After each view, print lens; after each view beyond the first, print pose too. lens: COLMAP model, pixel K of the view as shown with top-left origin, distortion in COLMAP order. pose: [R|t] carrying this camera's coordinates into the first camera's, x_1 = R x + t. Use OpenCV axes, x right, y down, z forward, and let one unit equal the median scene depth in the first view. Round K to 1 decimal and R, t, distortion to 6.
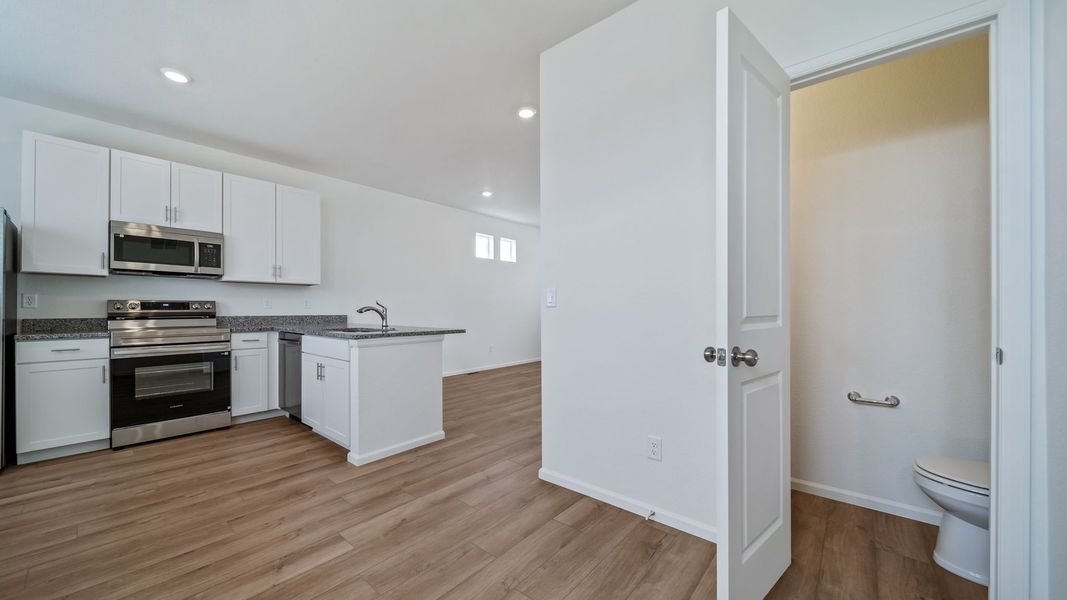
lens RADIAL K [[383.2, 0, 521.2], [0, 383.2, 310.2], [0, 0, 1]] dist [-0.000413, 0.000008]
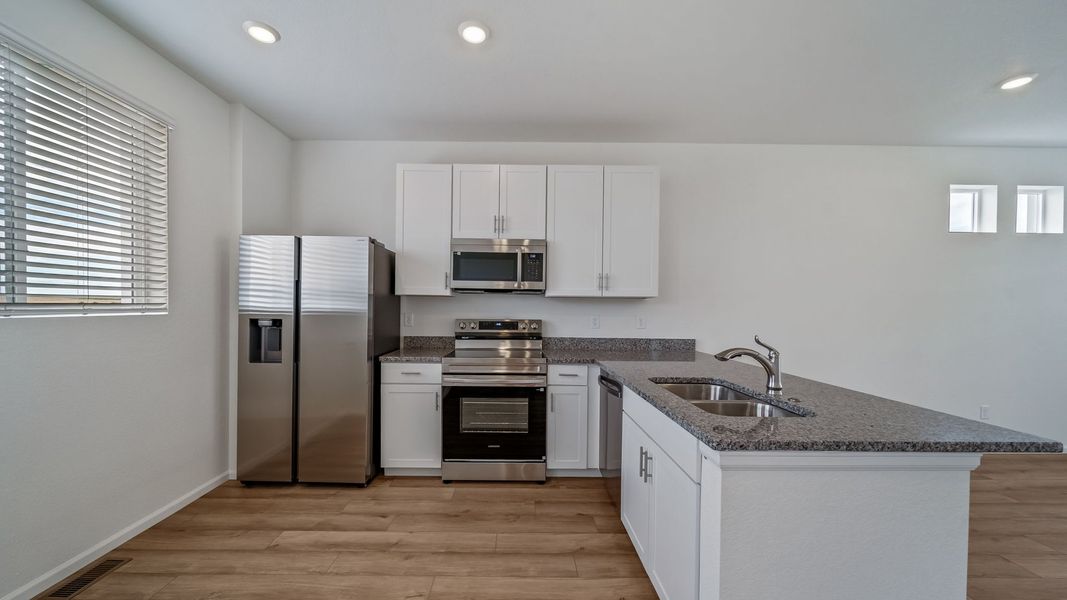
lens RADIAL K [[383.2, 0, 521.2], [0, 383.2, 310.2], [0, 0, 1]] dist [-0.000413, 0.000008]
pose [[0.658143, 0.013947, -0.752763, -0.201941], [-0.014783, 0.999875, 0.005601, -0.054890], [0.752747, 0.007442, 0.658267, 0.441242]]
